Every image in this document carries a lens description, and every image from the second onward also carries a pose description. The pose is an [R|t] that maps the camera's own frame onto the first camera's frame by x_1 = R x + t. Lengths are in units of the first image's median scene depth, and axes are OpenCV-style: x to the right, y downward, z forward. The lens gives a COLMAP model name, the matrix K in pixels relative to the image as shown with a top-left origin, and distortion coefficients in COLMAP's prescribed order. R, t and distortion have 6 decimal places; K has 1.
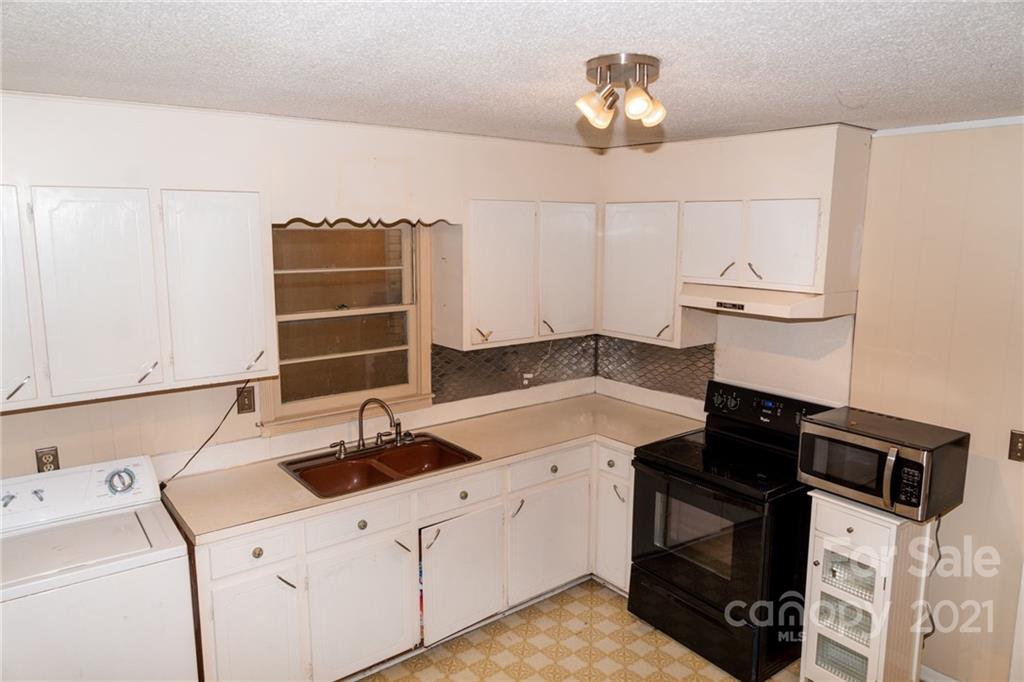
lens RADIAL K [[687.0, 0, 524.5], [0, 687.0, 343.6], [0, 0, 1]] dist [-0.020827, 0.005801]
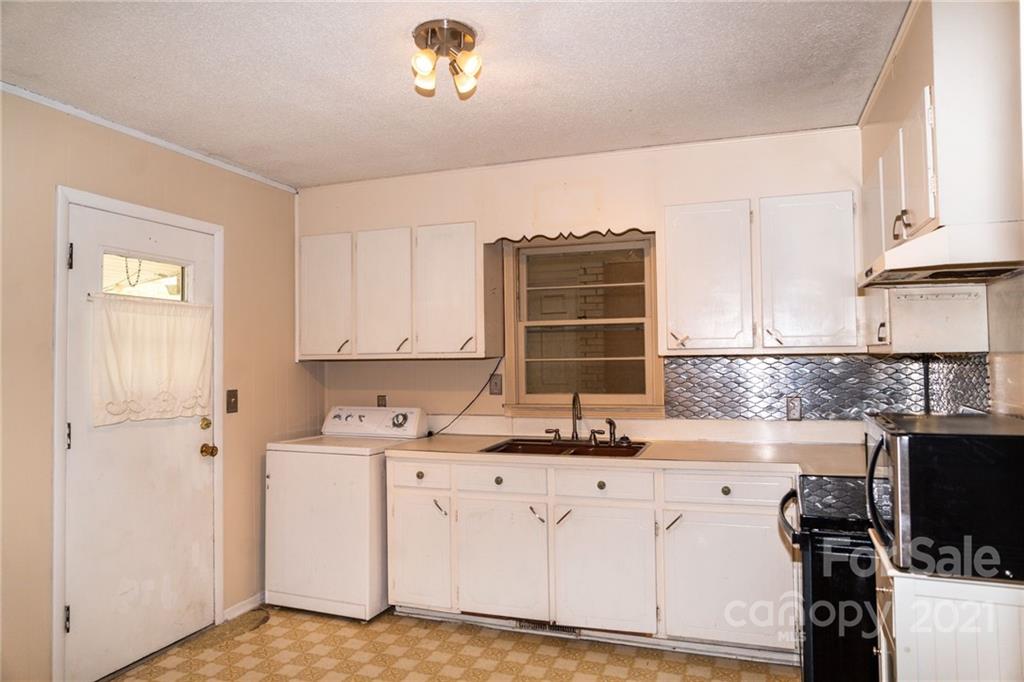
lens RADIAL K [[687.0, 0, 524.5], [0, 687.0, 343.6], [0, 0, 1]] dist [-0.020827, 0.005801]
pose [[0.541974, -0.029928, -0.839862, 0.680993], [-0.122200, 0.985938, -0.113991, 0.139358], [0.831463, 0.164411, 0.530696, 0.323867]]
